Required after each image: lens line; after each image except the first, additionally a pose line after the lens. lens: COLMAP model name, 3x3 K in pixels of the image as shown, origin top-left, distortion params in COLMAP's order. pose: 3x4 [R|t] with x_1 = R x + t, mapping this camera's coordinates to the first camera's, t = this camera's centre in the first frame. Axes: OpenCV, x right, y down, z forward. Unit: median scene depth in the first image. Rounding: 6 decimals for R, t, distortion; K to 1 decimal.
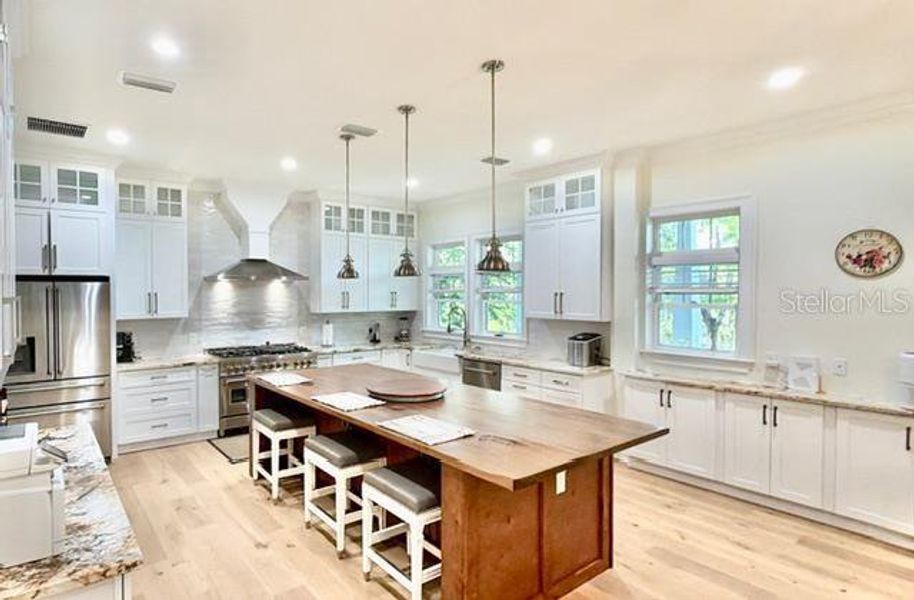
lens RADIAL K [[483.9, 0, 381.5], [0, 483.9, 305.0], [0, 0, 1]] dist [0.003889, -0.000365]
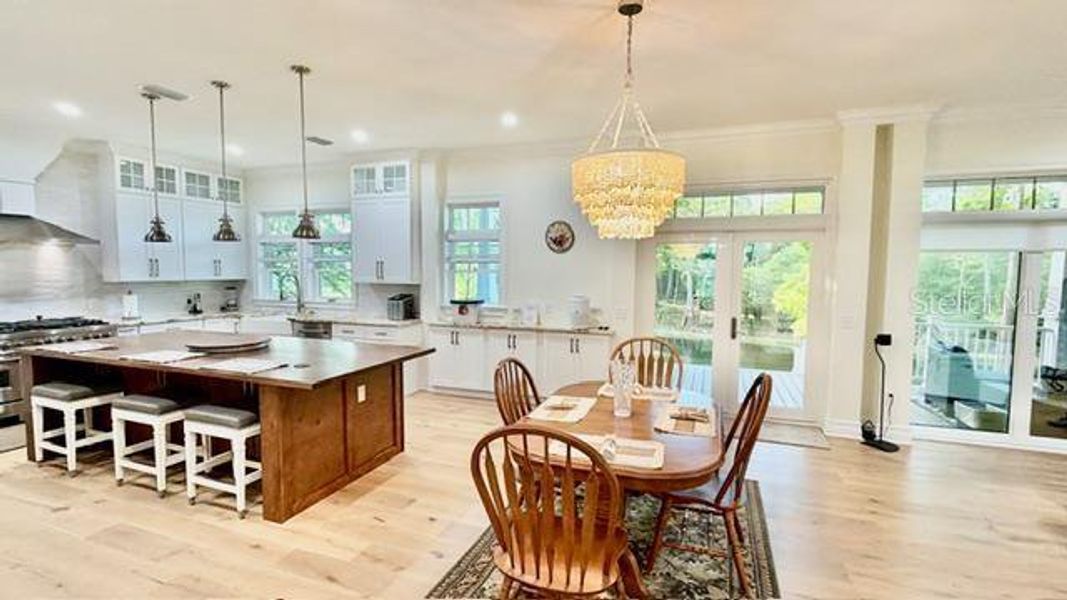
lens RADIAL K [[485.3, 0, 532.1], [0, 485.3, 302.7], [0, 0, 1]] dist [-0.000148, 0.000346]
pose [[0.830037, -0.033376, 0.556709, 0.007758], [0.008353, 0.998840, 0.047428, 0.025926], [-0.557646, -0.034717, 0.829352, -0.220766]]
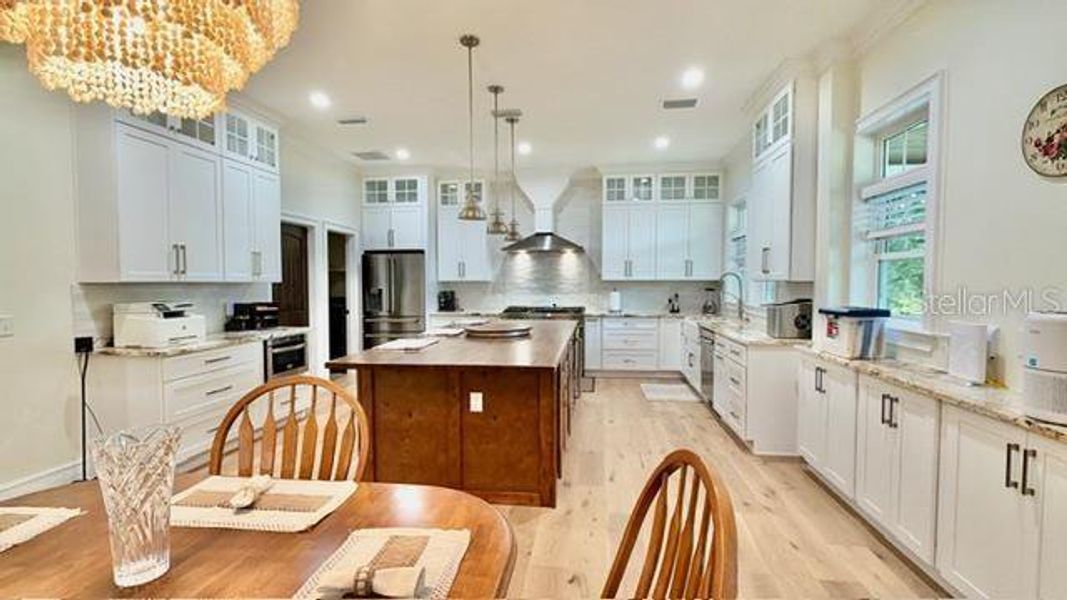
lens RADIAL K [[485.3, 0, 542.1], [0, 485.3, 302.4], [0, 0, 1]] dist [-0.000148, 0.000346]
pose [[0.737927, 0.029875, -0.674219, 0.678090], [-0.018921, 0.999543, 0.023581, 0.058354], [0.674615, -0.004645, 0.738155, 0.152587]]
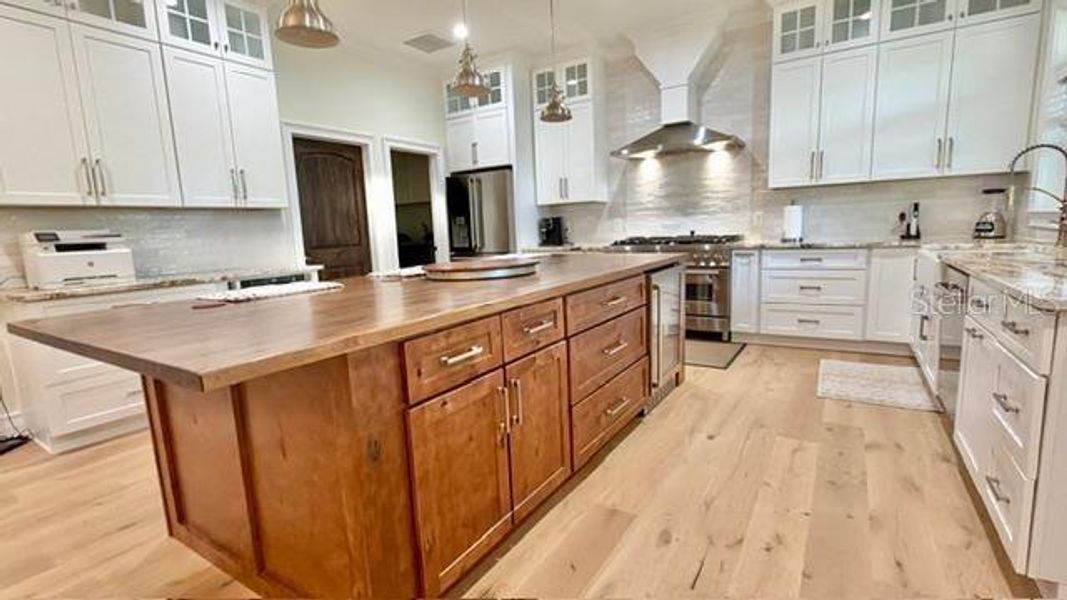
lens RADIAL K [[485.3, 0, 537.3], [0, 485.3, 298.4], [0, 0, 1]] dist [-0.000148, 0.000346]
pose [[0.363439, 0.123040, -0.923457, 0.529686], [0.015628, 0.990295, 0.138097, 0.093114], [0.931487, -0.064622, 0.357989, 0.613766]]
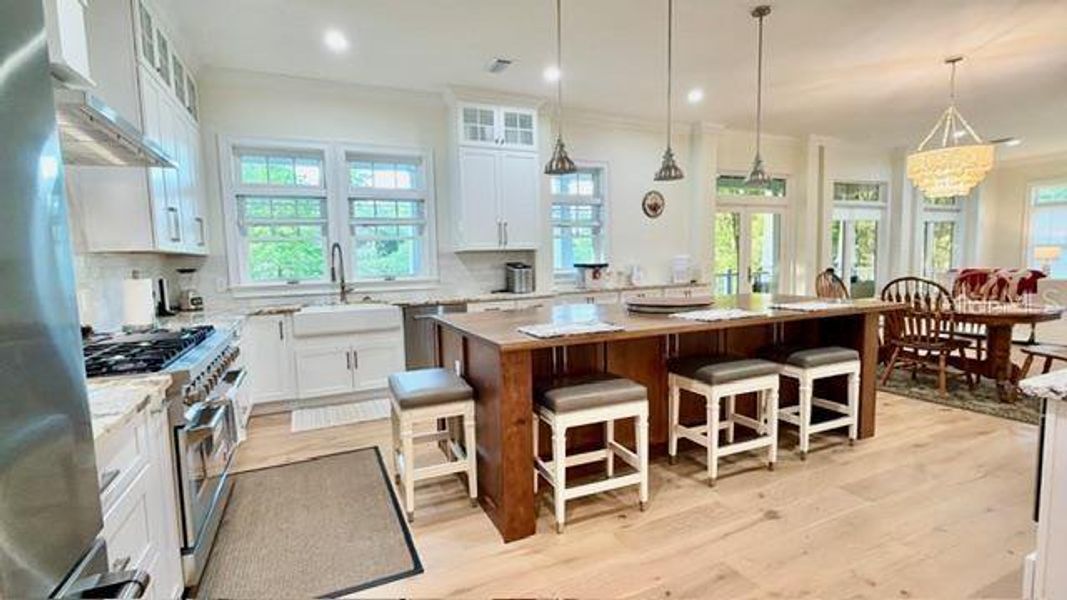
lens RADIAL K [[485.3, 0, 541.4], [0, 485.3, 300.8], [0, 0, 1]] dist [-0.000148, 0.000346]
pose [[0.177062, -0.112006, 0.977806, -0.679698], [0.046167, 0.993355, 0.105427, 0.033640], [-0.983116, 0.026475, 0.181056, 0.788630]]
